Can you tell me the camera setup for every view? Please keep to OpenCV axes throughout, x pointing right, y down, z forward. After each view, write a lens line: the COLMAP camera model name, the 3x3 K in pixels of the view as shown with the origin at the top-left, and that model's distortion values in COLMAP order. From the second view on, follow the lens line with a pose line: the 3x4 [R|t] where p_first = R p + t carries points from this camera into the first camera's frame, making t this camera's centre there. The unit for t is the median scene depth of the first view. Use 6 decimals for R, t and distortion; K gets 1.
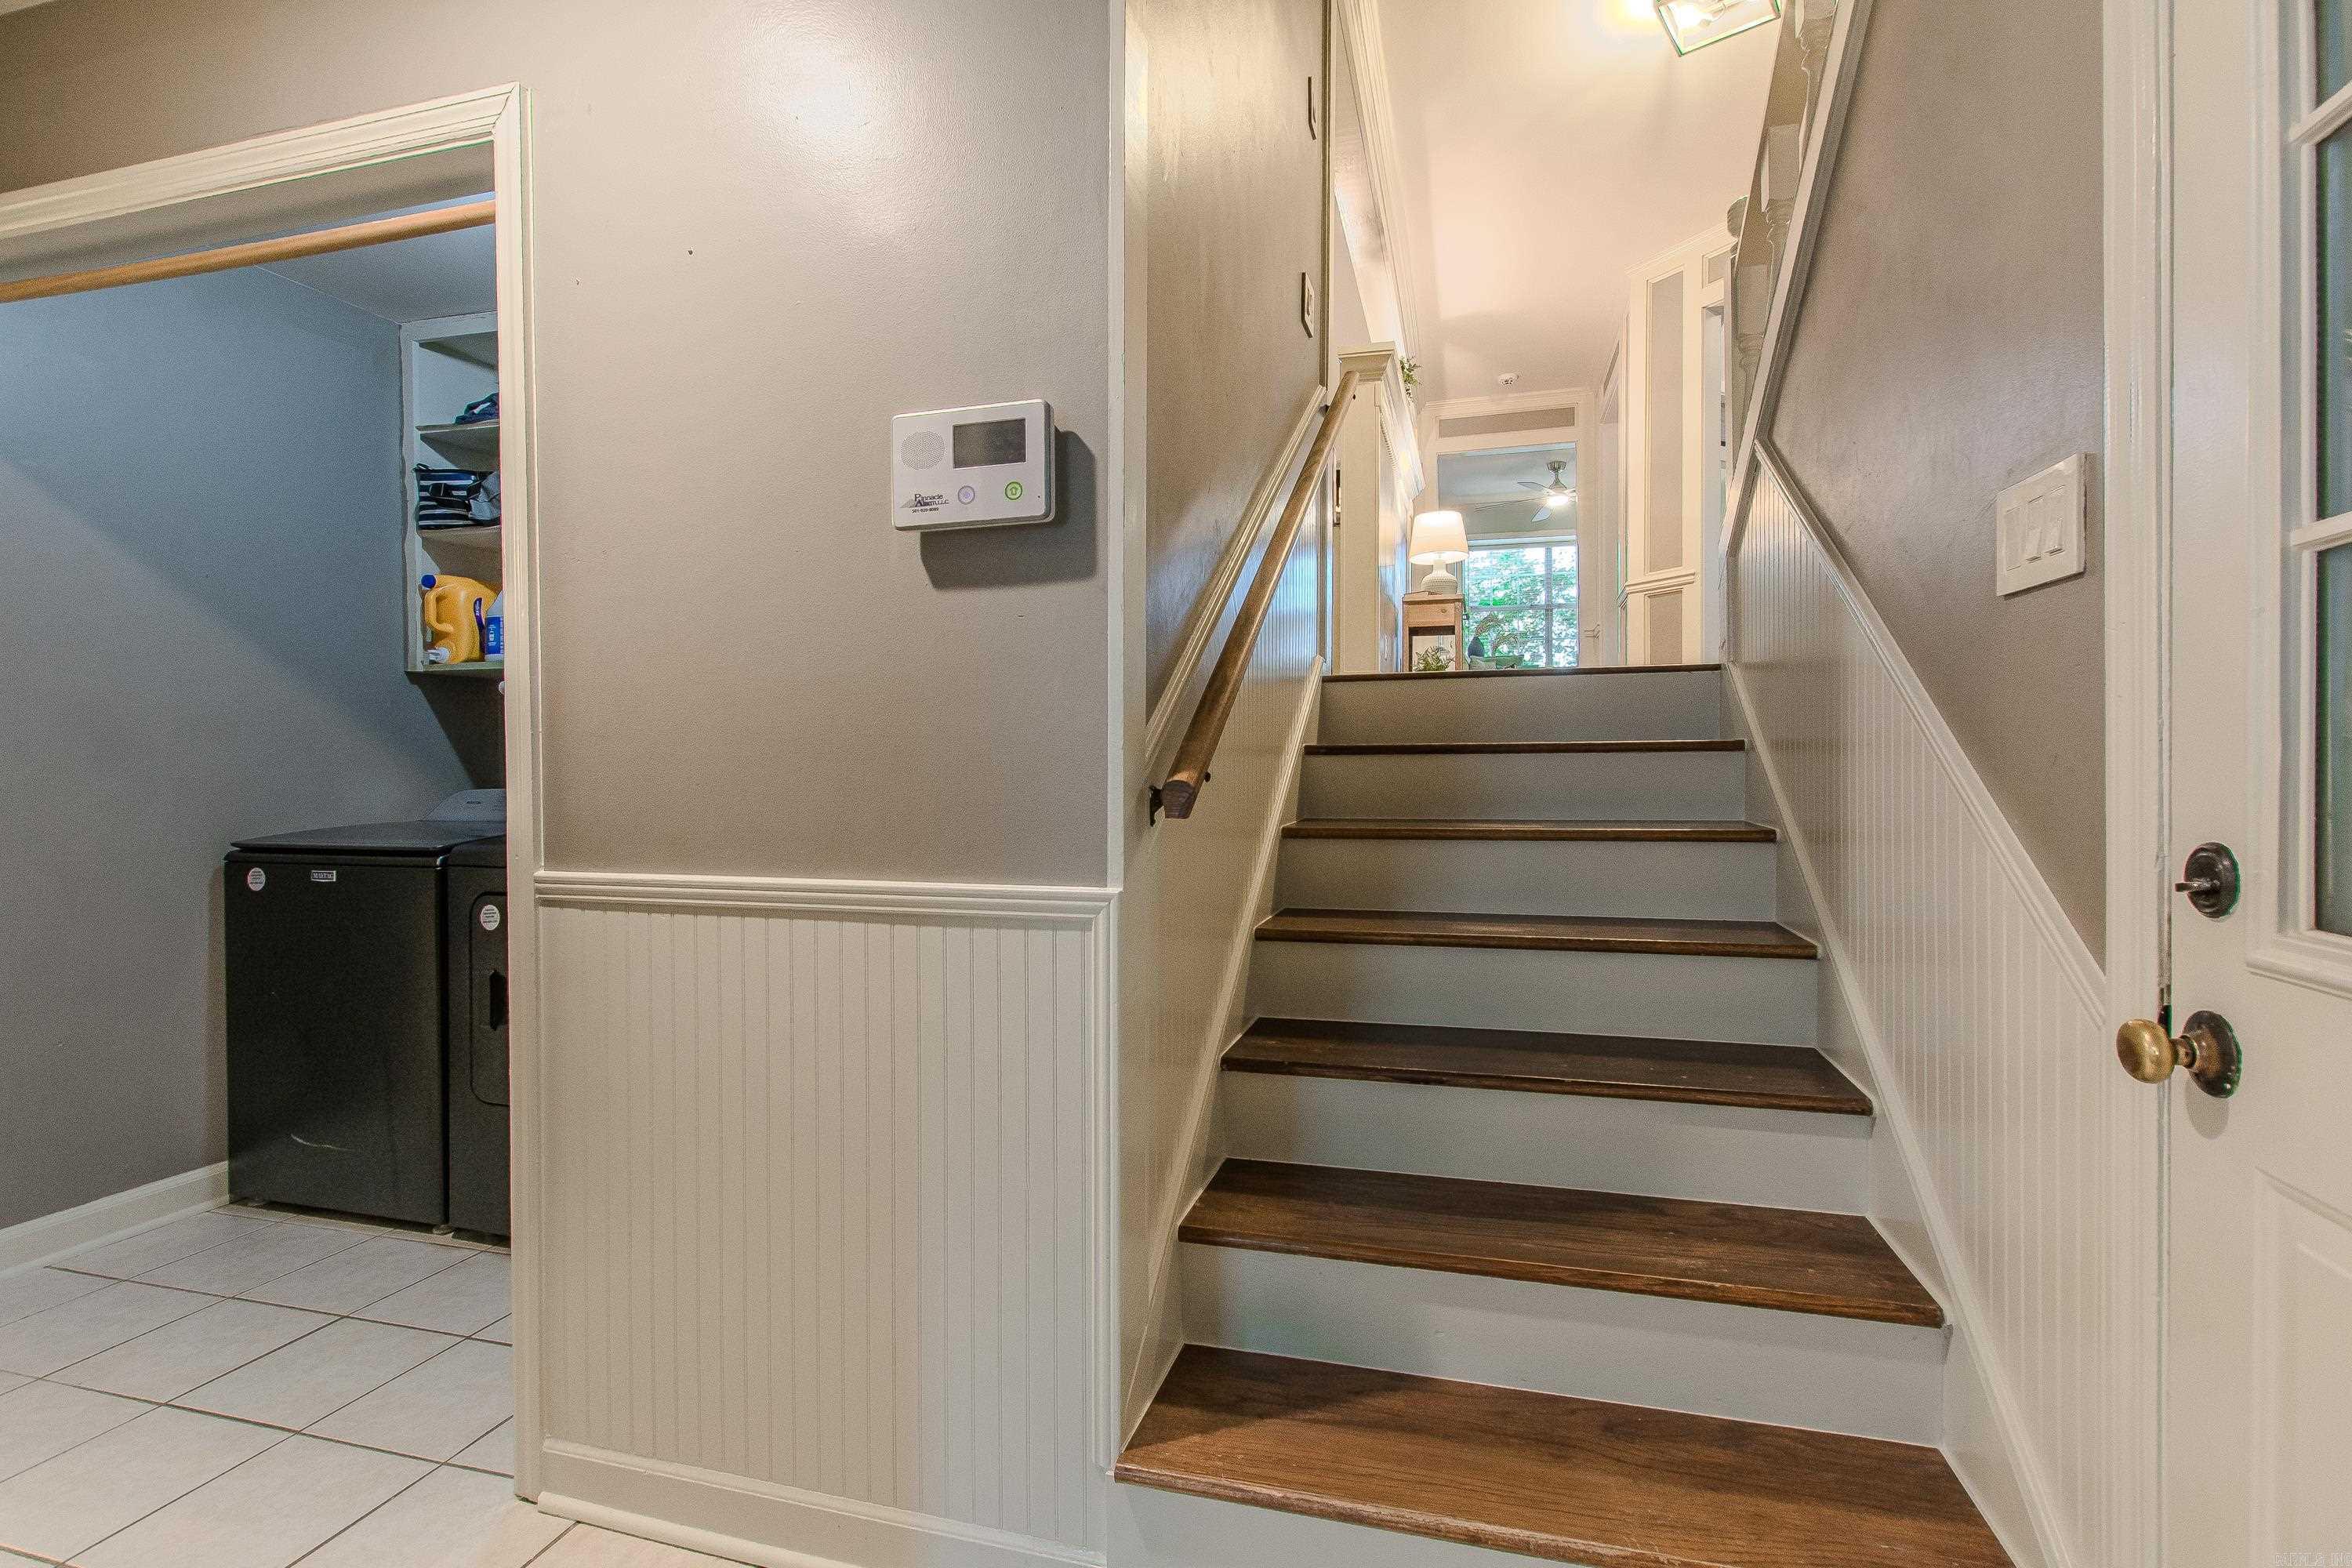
lens RADIAL K [[1025.9, 0, 1107.2], [0, 1025.9, 774.8], [0, 0, 1]] dist [0.001052, -0.000059]
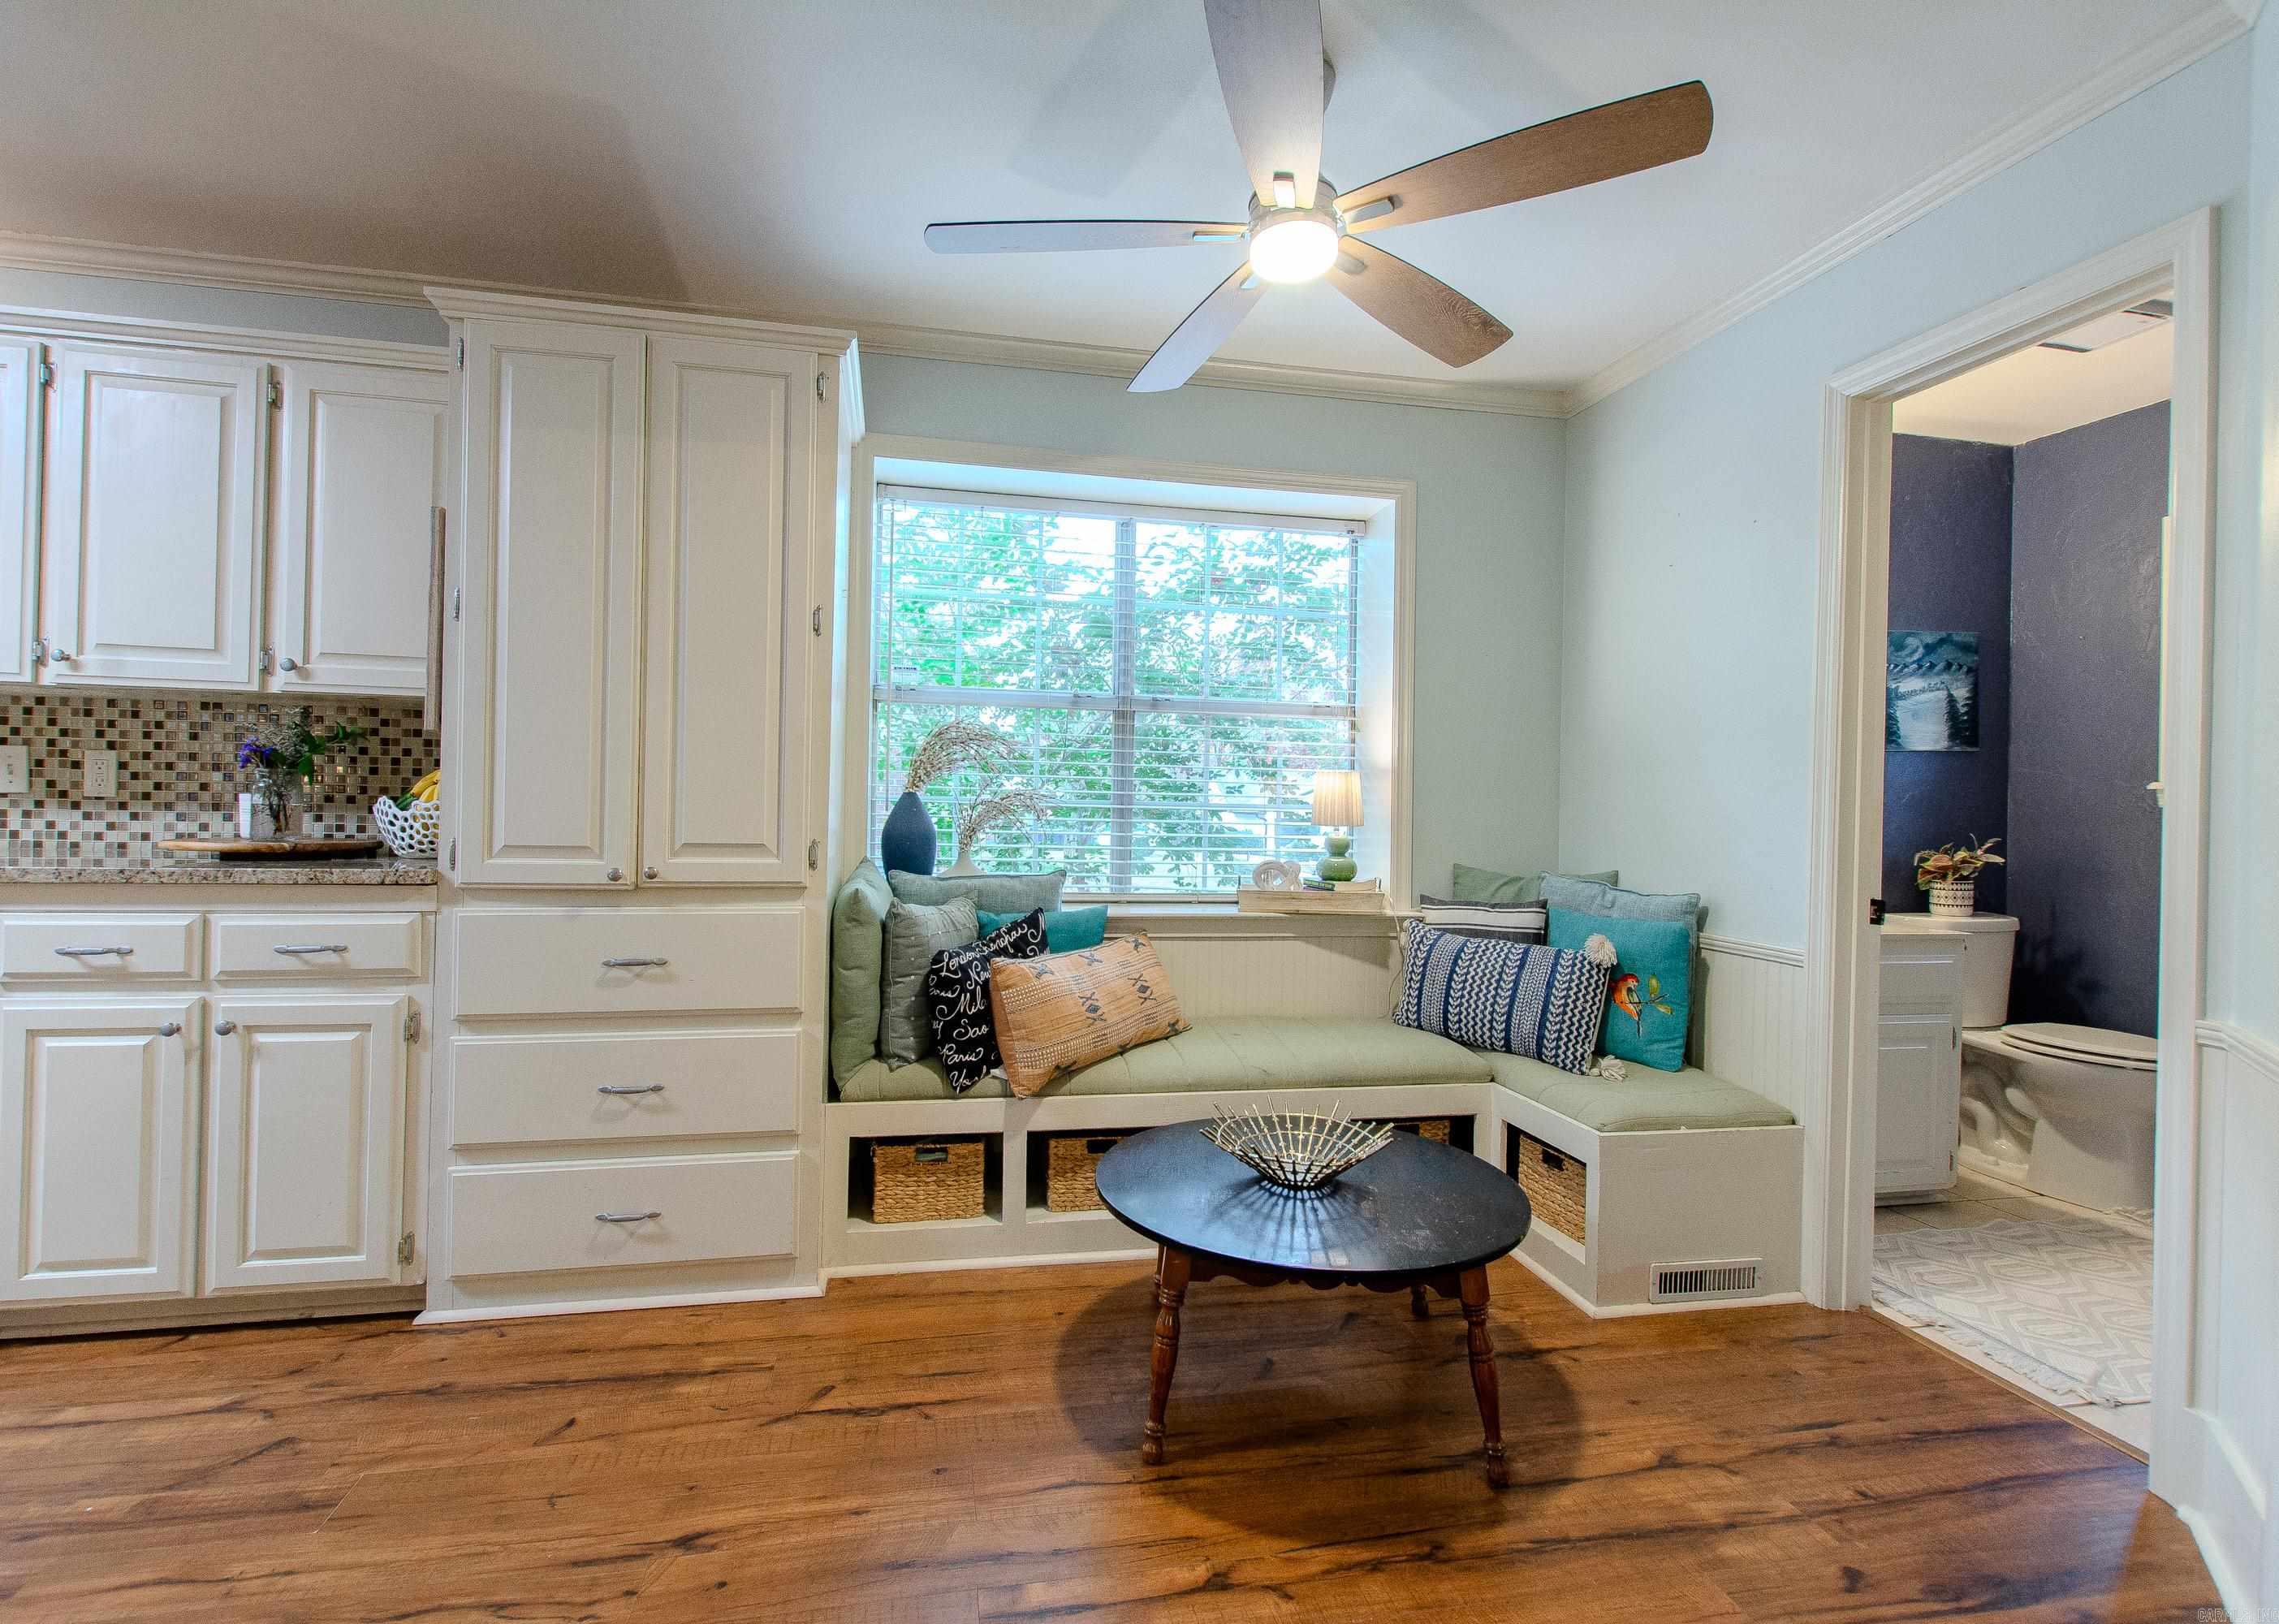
lens RADIAL K [[1054.9, 0, 1125.2], [0, 1054.9, 808.3], [0, 0, 1]] dist [-0.000072, -0.000899]
pose [[0.850575, 0.020656, 0.525448, 1.110822], [-0.021803, 0.999754, -0.004007, -0.565307], [-0.525402, -0.008048, 0.850816, 3.105549]]
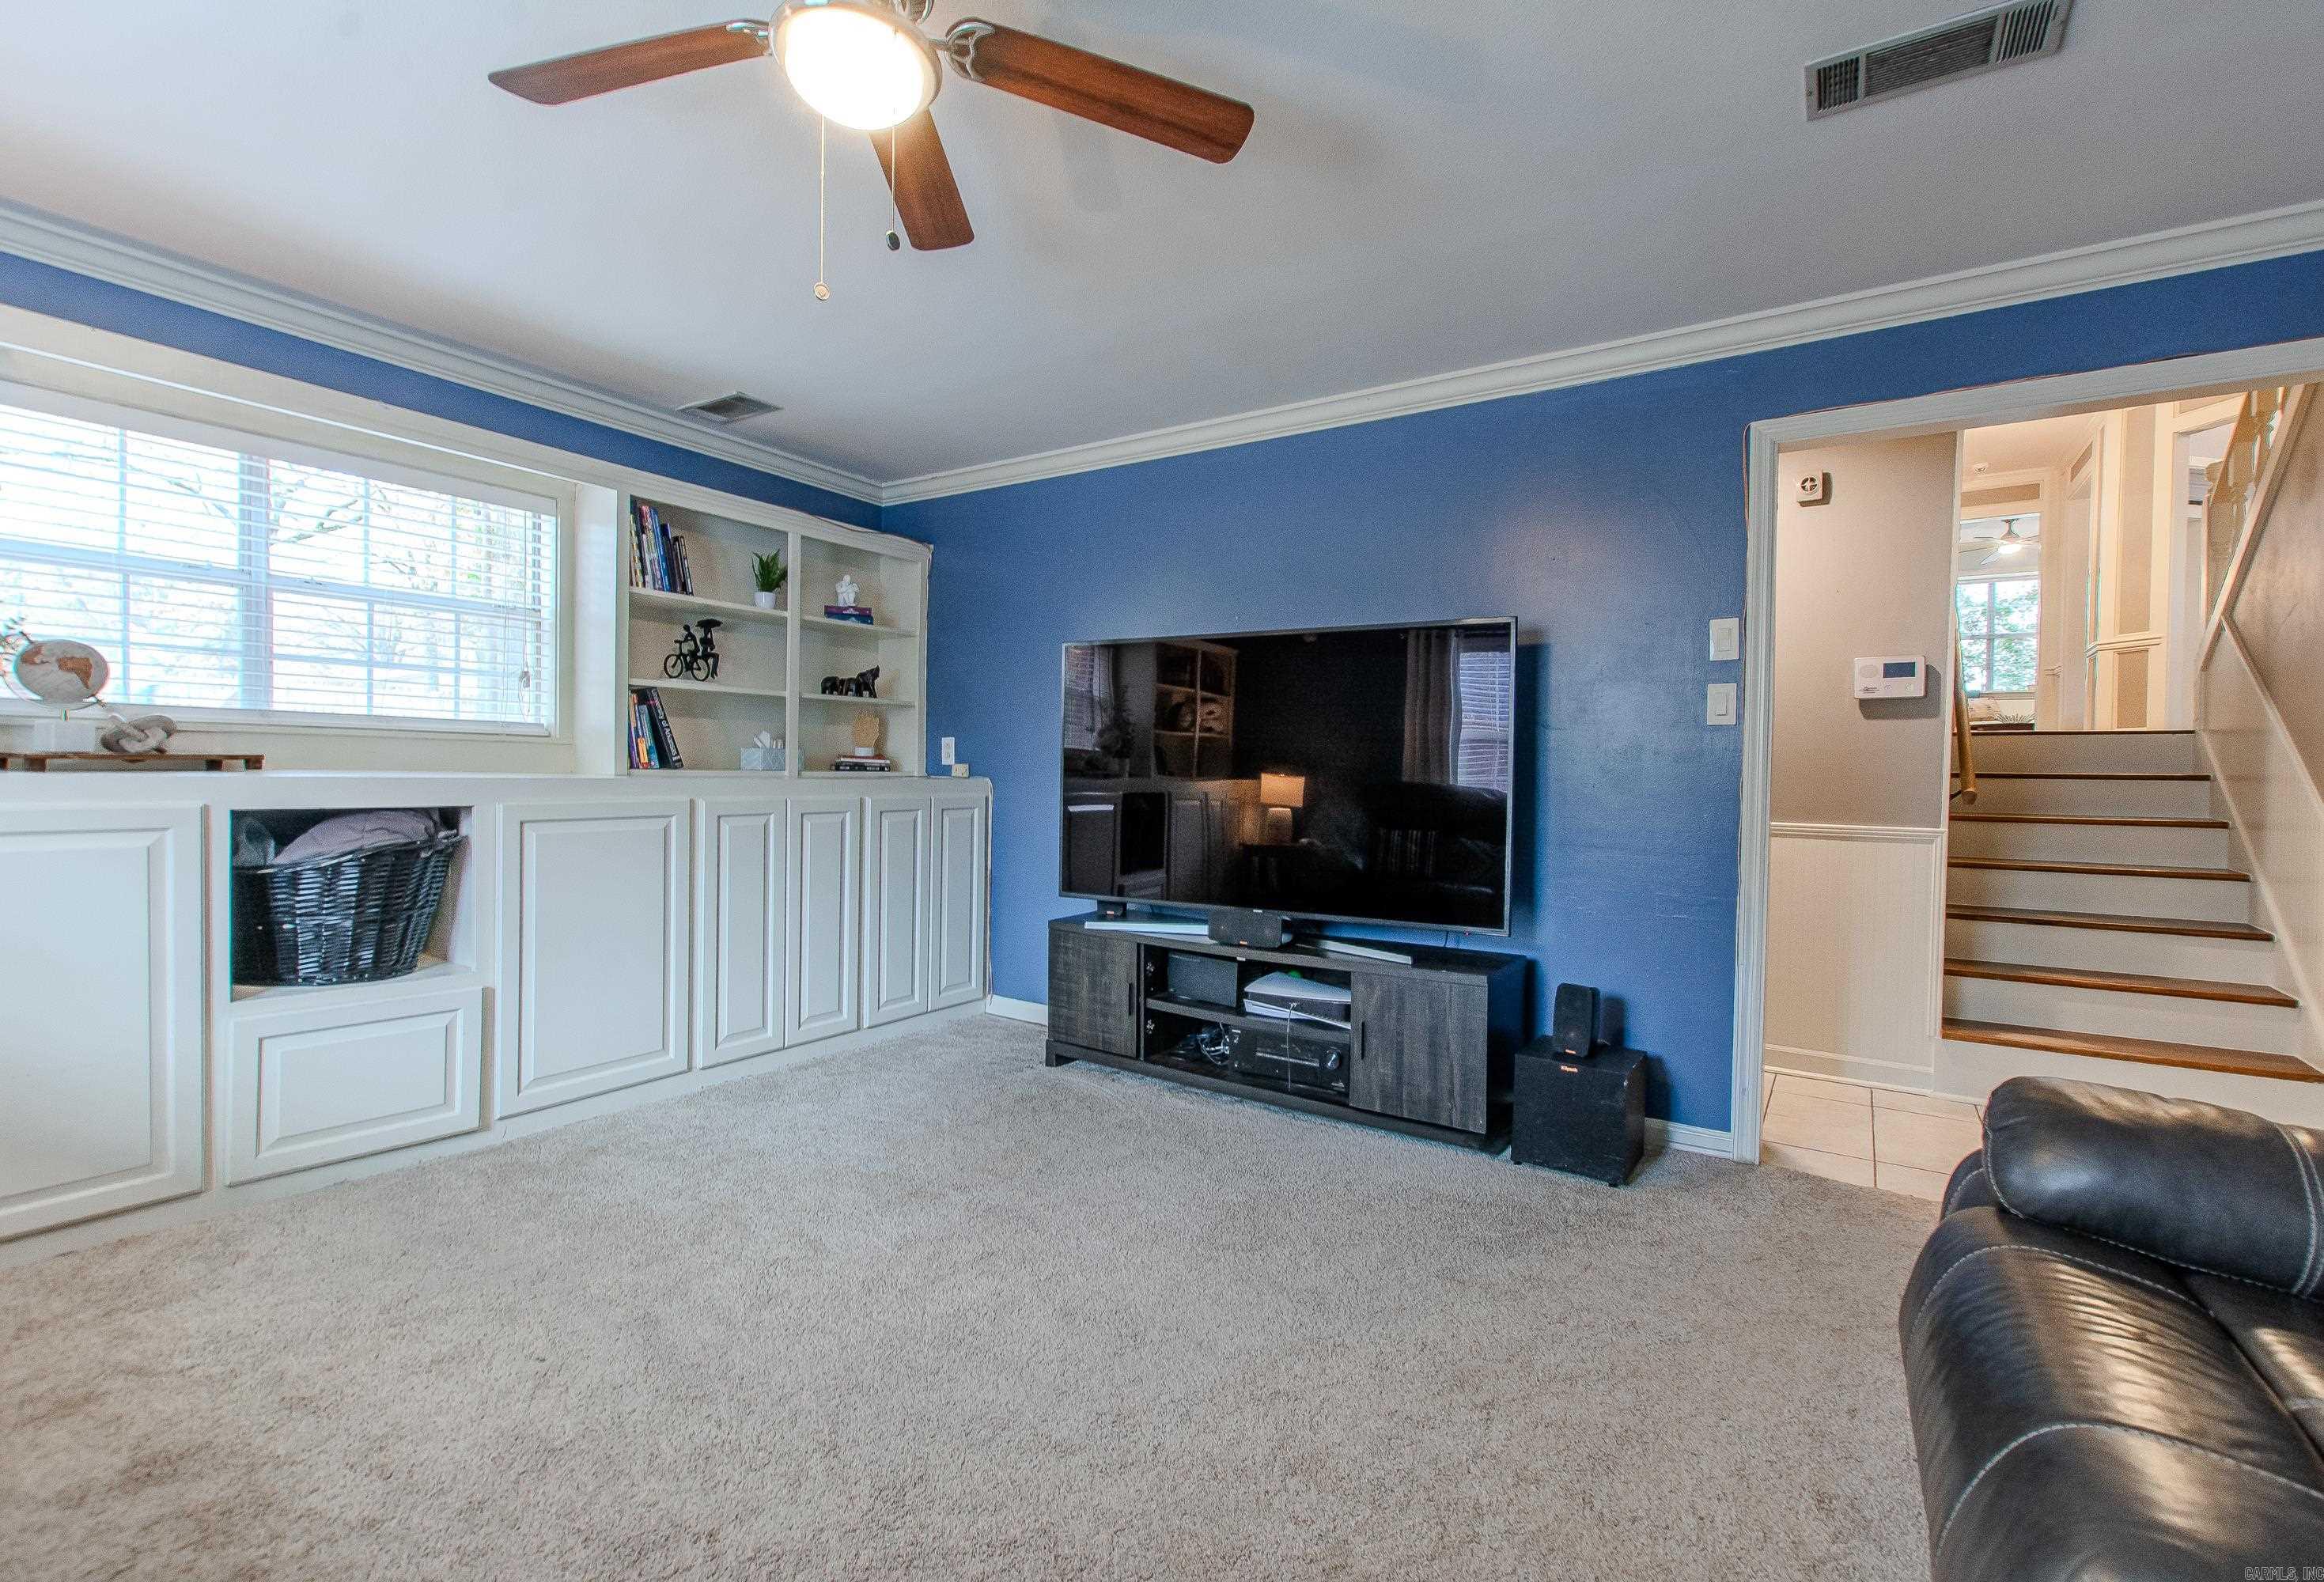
lens RADIAL K [[1012.4, 0, 1192.9], [0, 1012.4, 792.2], [0, 0, 1]] dist [0.000576, 0.000023]
pose [[0.975499, 0.019036, -0.219177, -0.734596], [-0.015815, 0.999740, 0.016441, -0.001391], [0.219433, -0.012572, 0.975546, -1.135427]]
